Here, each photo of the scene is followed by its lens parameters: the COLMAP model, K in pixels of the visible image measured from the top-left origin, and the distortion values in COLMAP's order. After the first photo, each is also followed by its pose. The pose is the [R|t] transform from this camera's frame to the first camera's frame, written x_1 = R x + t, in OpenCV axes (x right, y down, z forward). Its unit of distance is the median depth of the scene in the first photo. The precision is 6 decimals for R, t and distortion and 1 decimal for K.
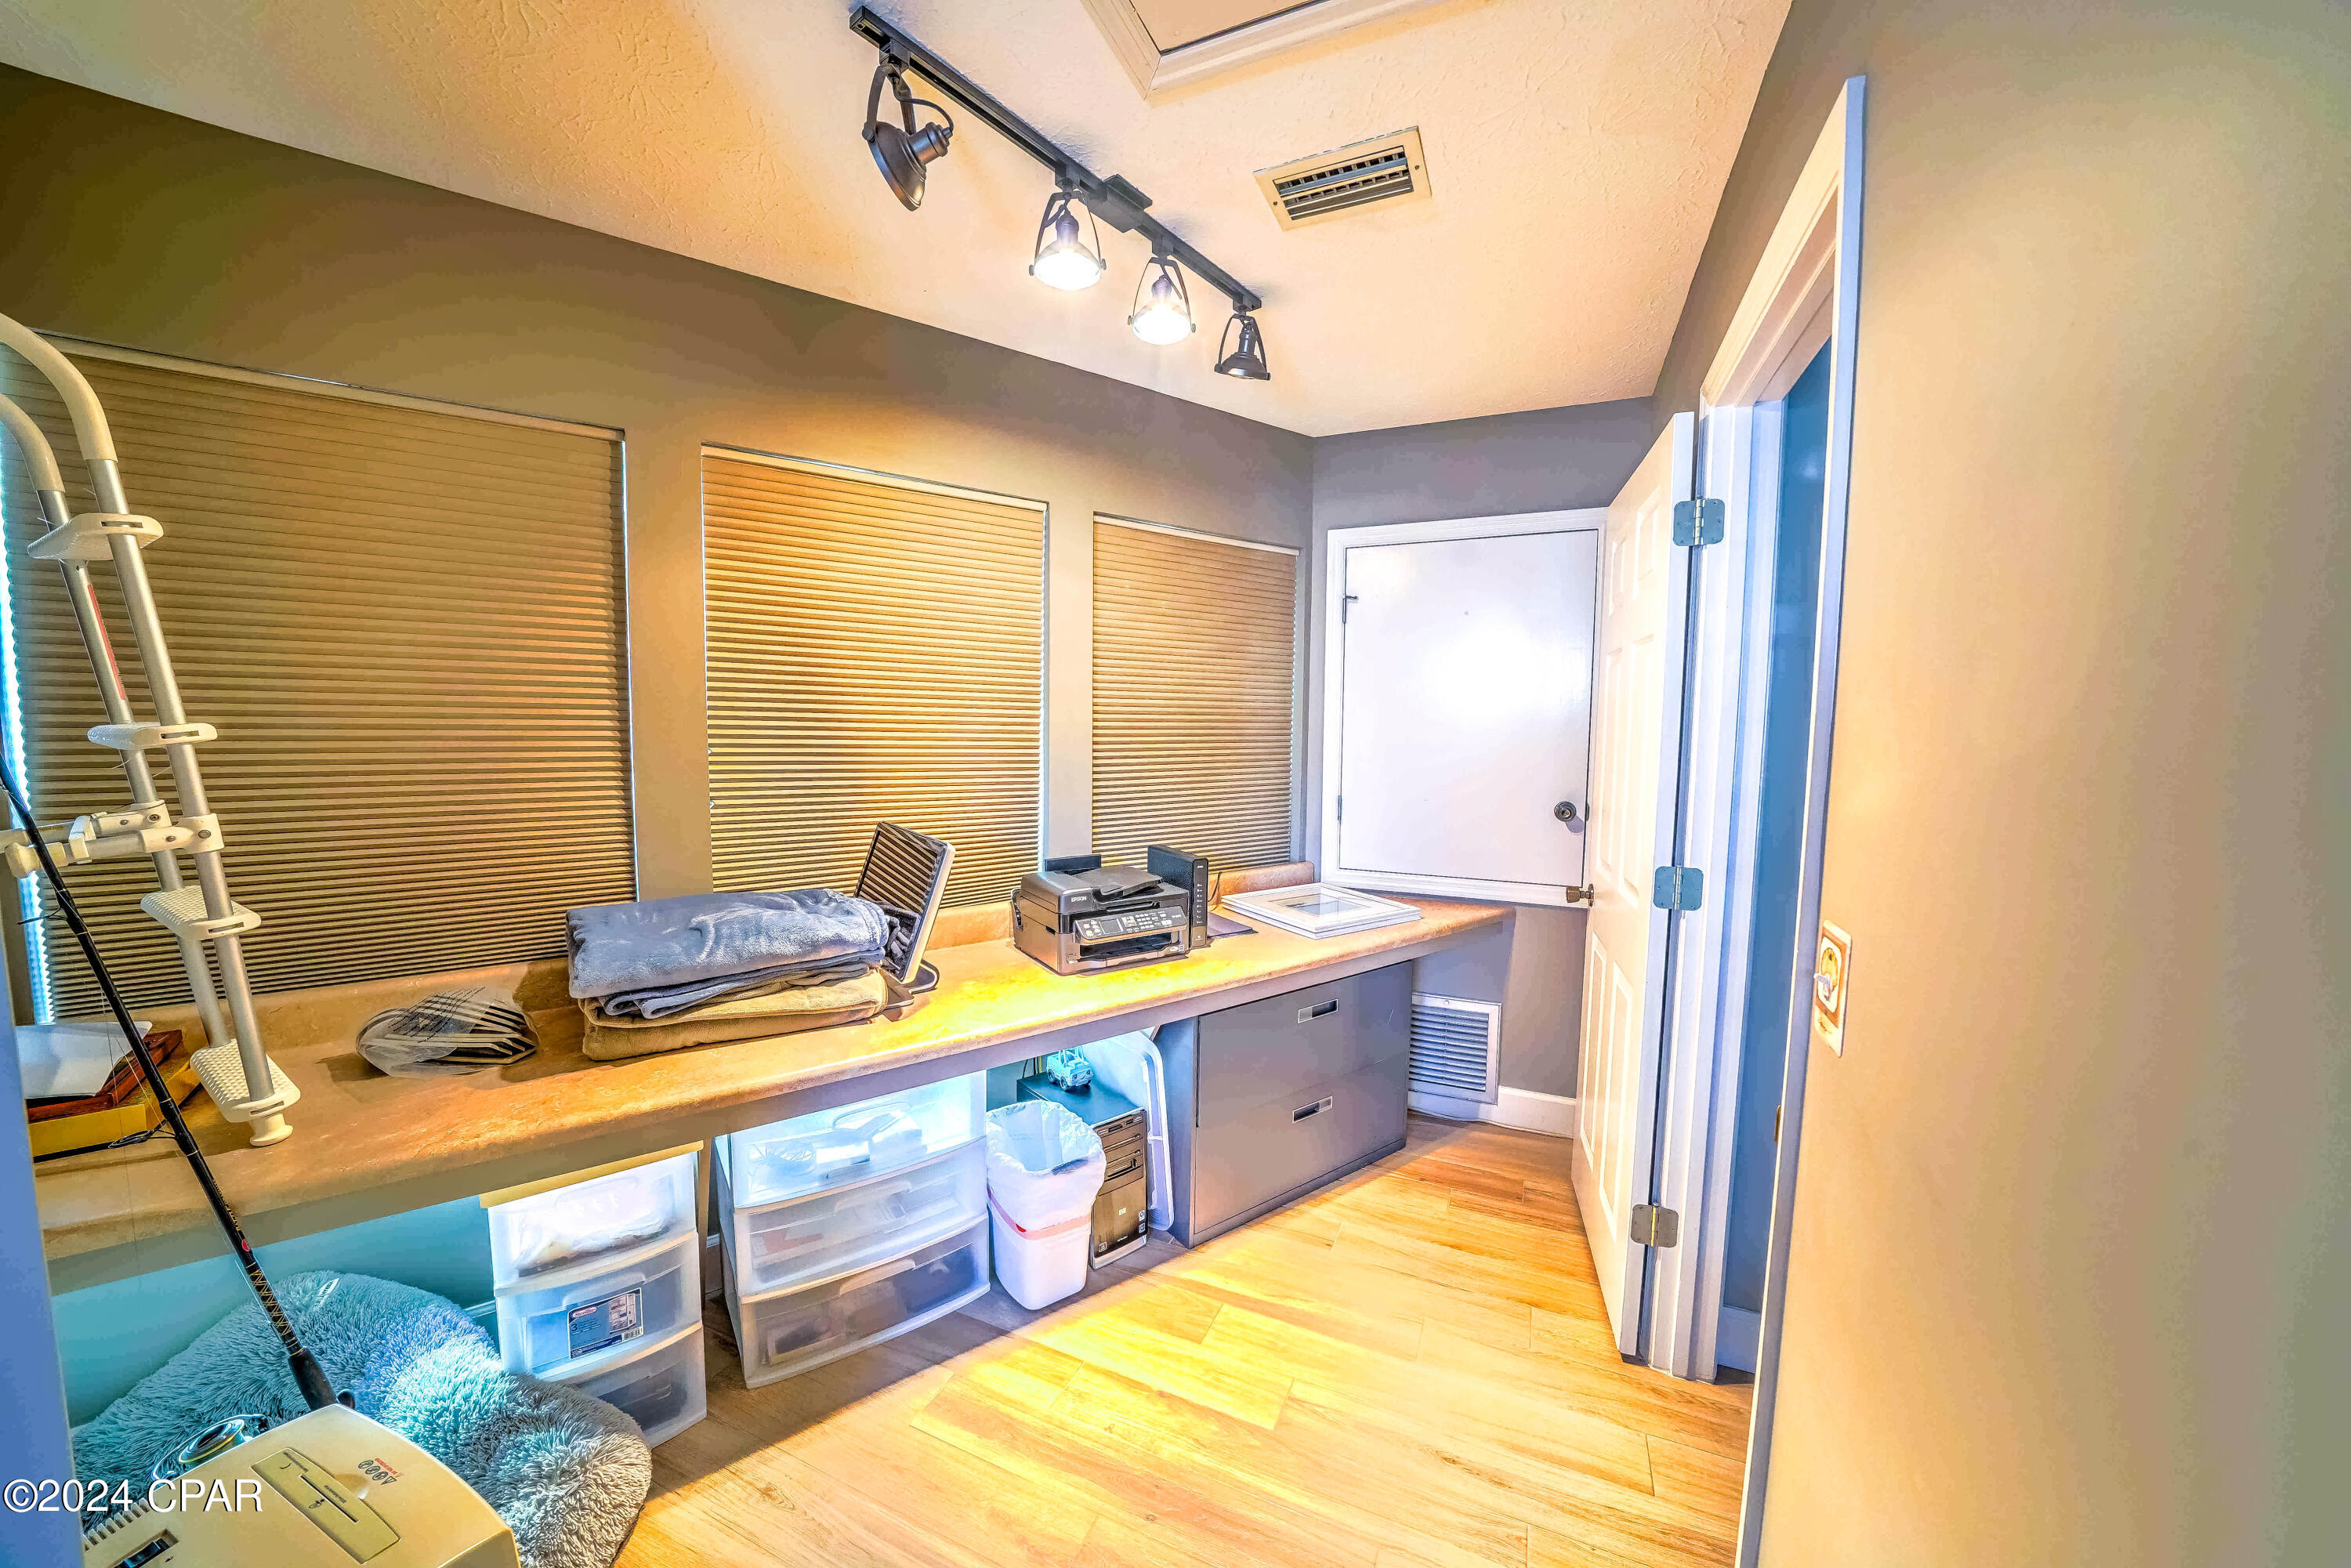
lens RADIAL K [[817.9, 0, 1164.3], [0, 817.9, 782.2], [0, 0, 1]] dist [-0.027347, 0.002446]
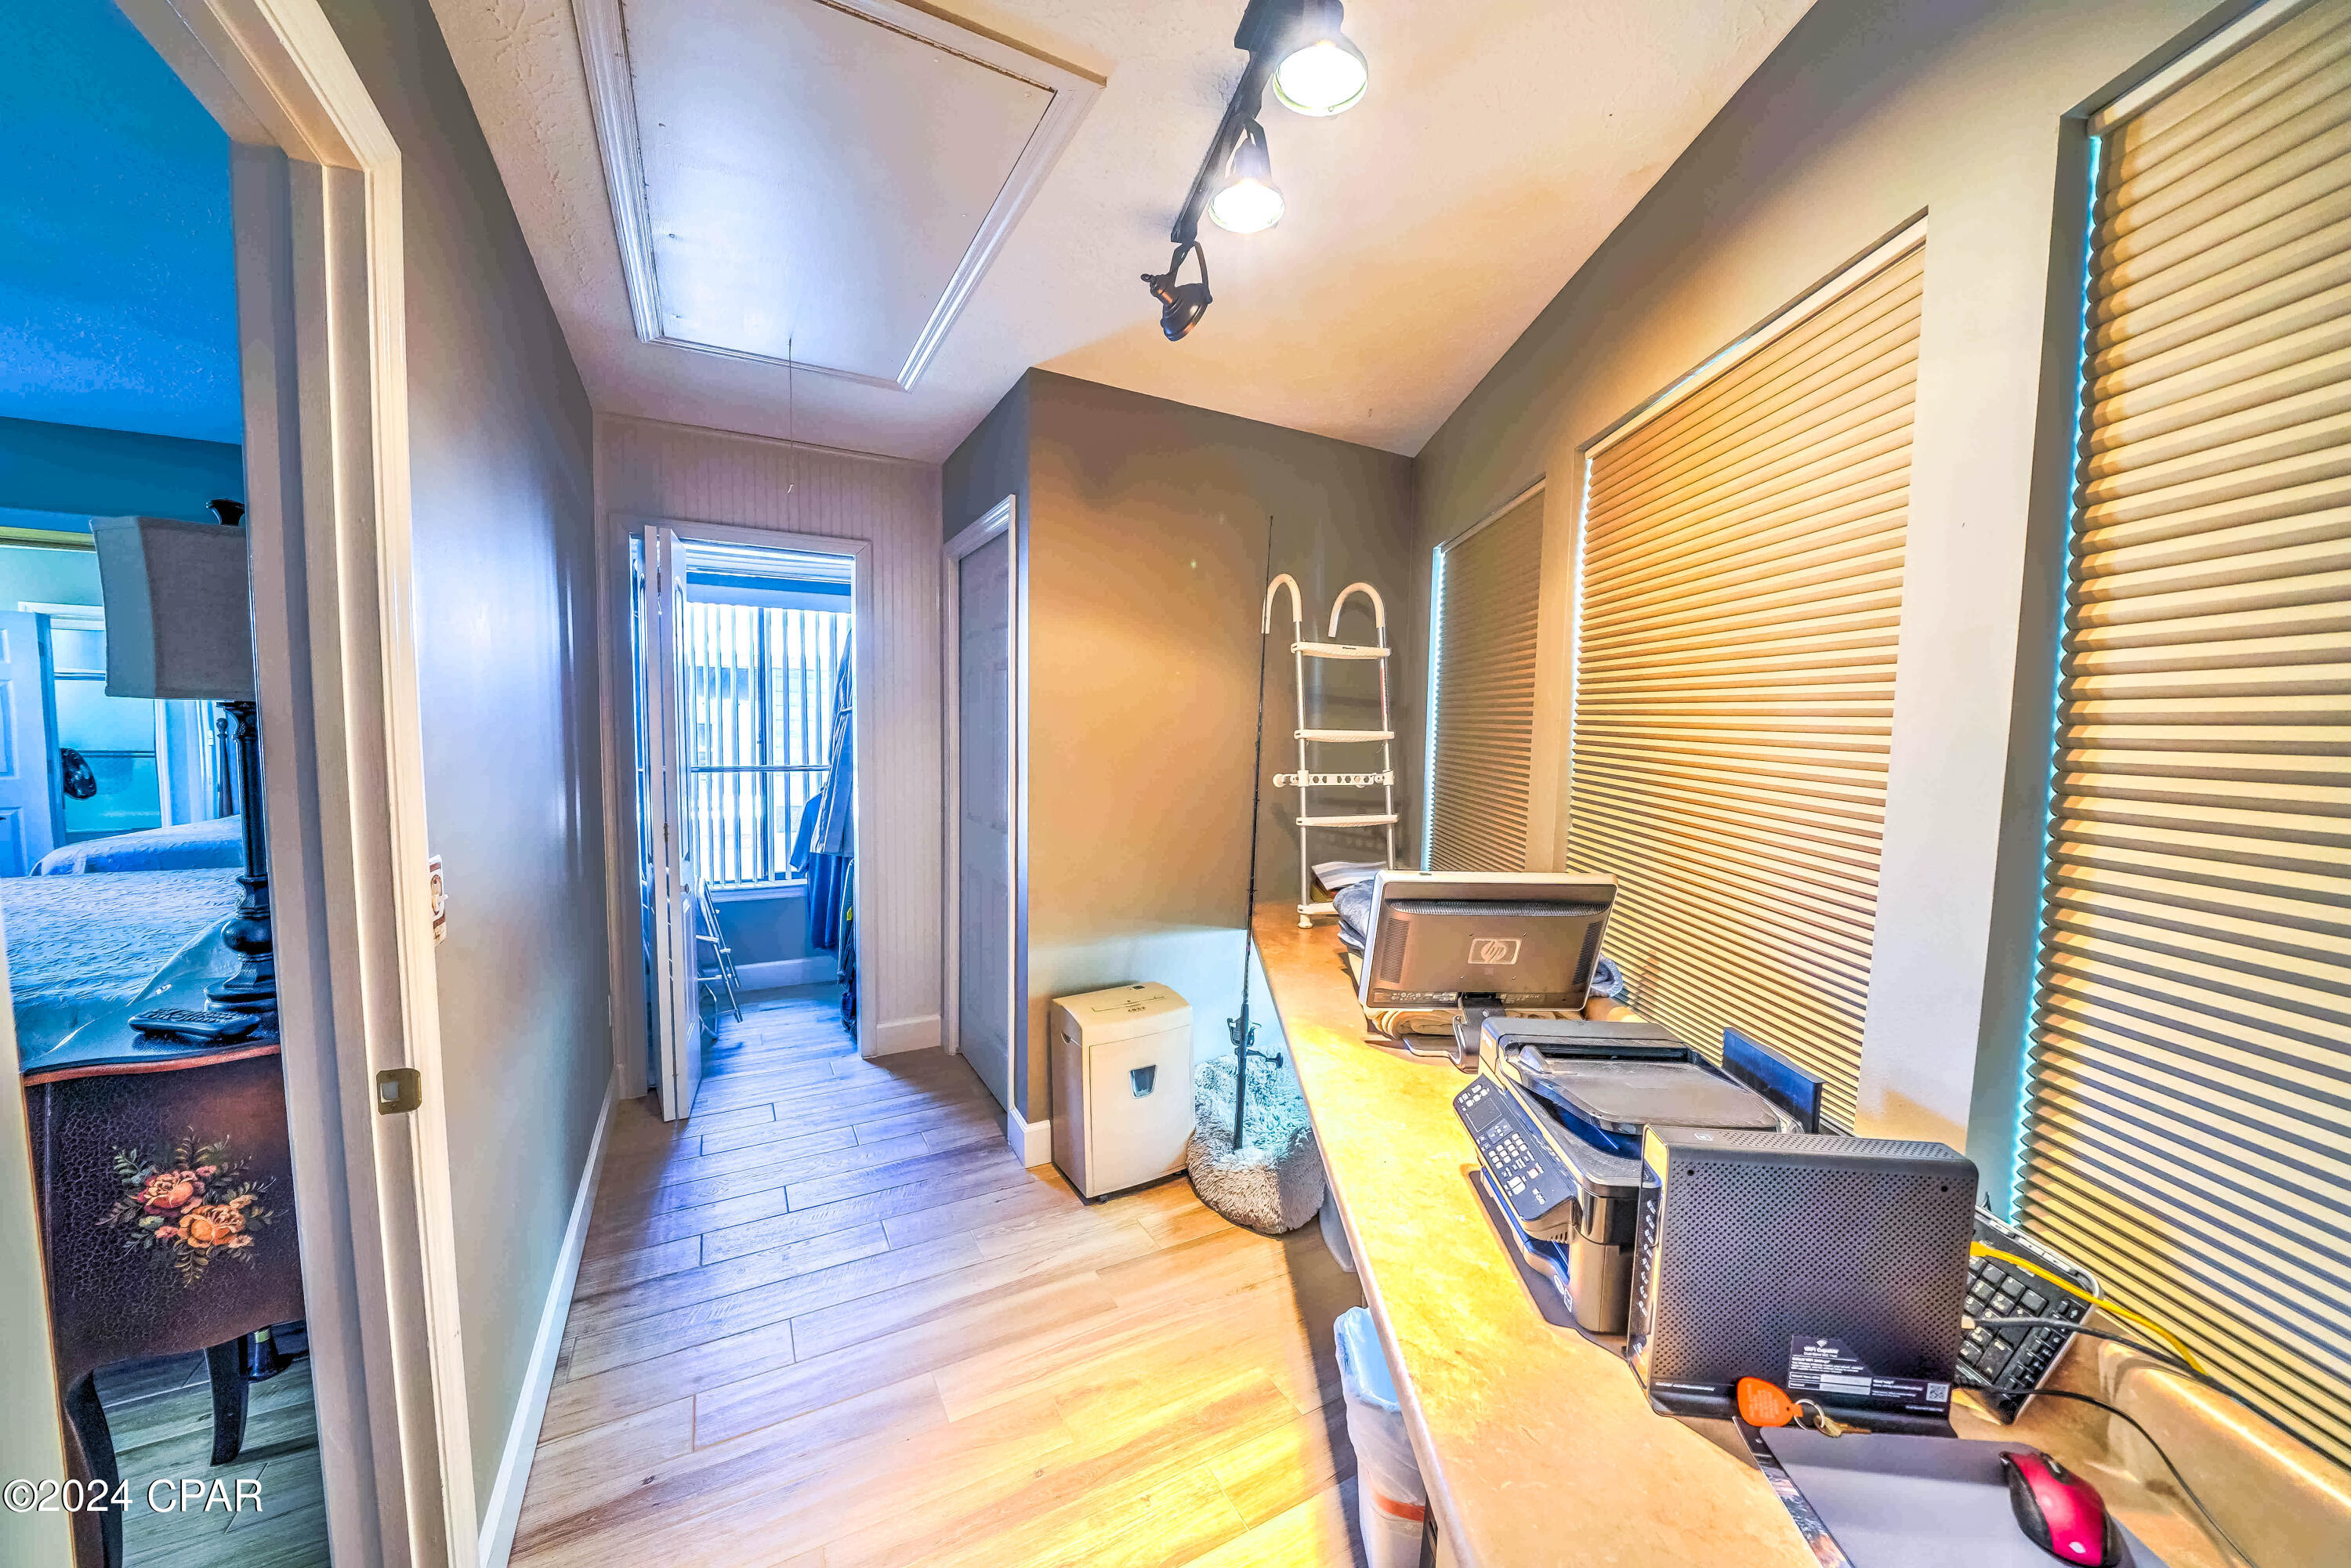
lens RADIAL K [[817.9, 0, 1164.3], [0, 817.9, 782.2], [0, 0, 1]] dist [-0.027347, 0.002446]
pose [[-0.602072, 0.037166, -0.797576, 0.496089], [-0.082957, 0.990598, 0.108783, -0.083307], [0.794121, 0.131660, -0.593328, 1.167640]]
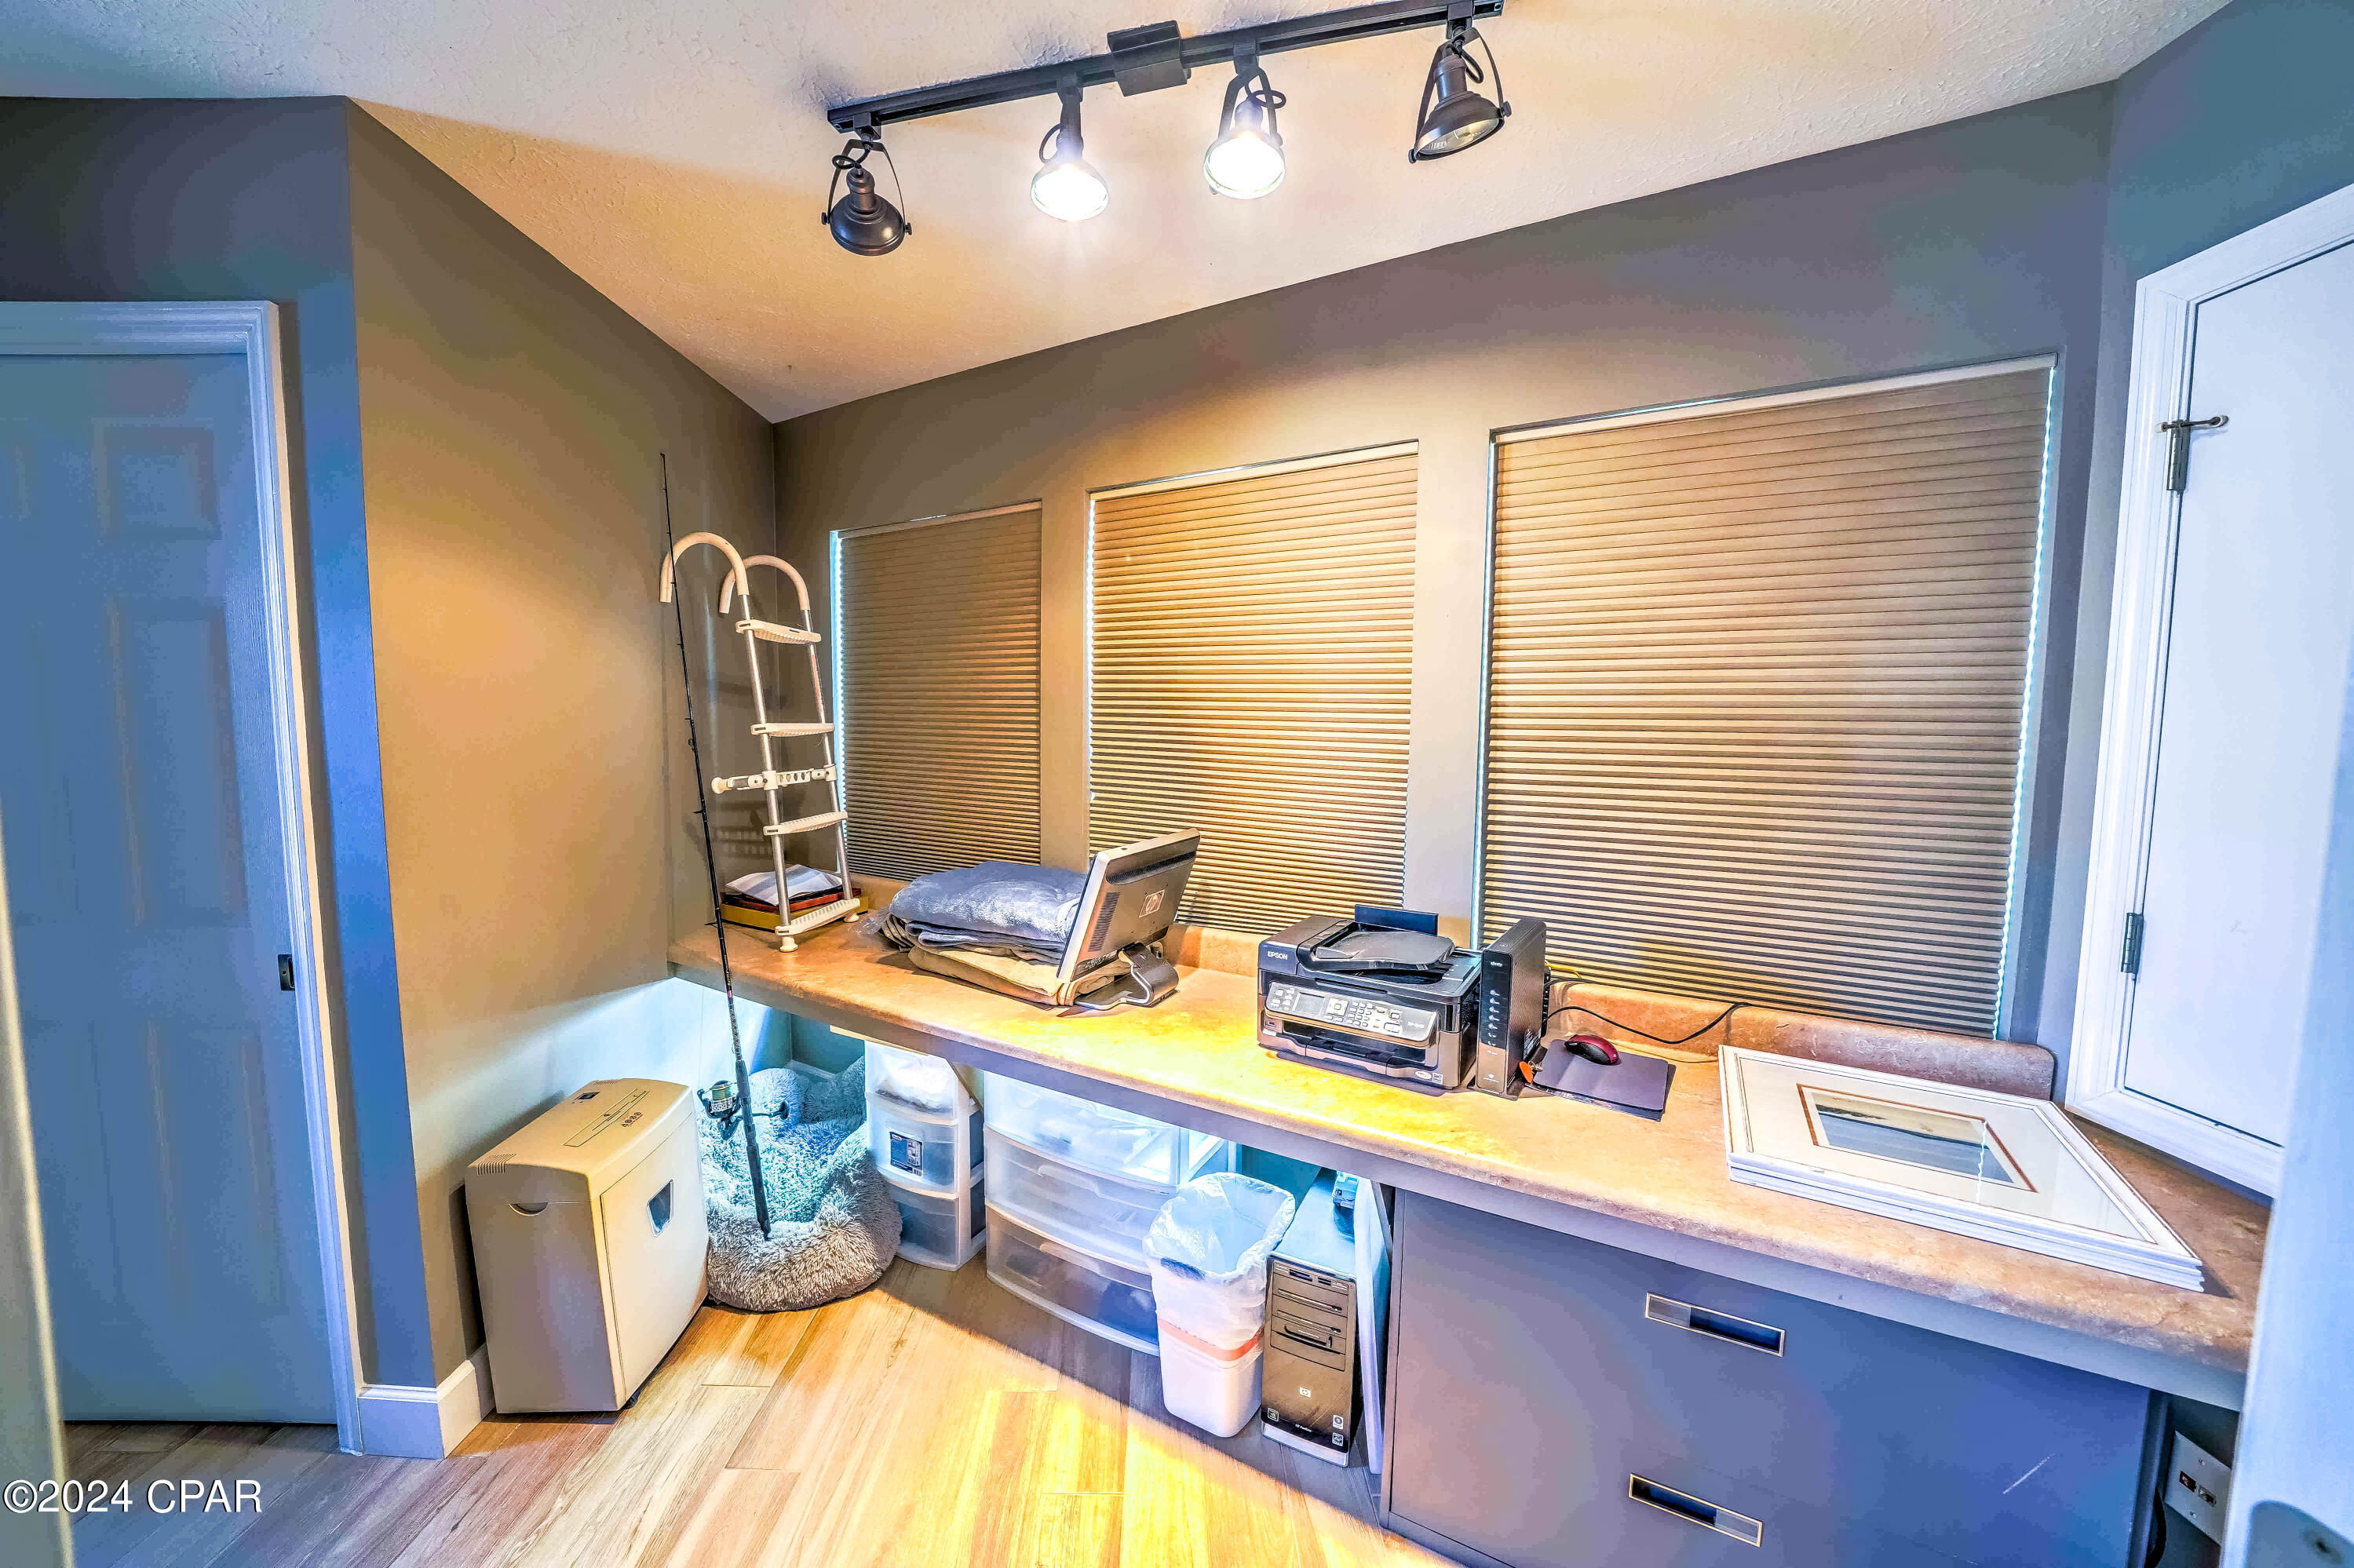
lens RADIAL K [[818.9, 0, 1165.8], [0, 818.9, 782.2], [0, 0, 1]] dist [-0.027347, 0.002446]
pose [[0.421423, 0.061149, -0.904800, 0.557836], [-0.075114, 0.996649, 0.032371, -0.039179], [0.903748, 0.054322, 0.424604, 0.581583]]
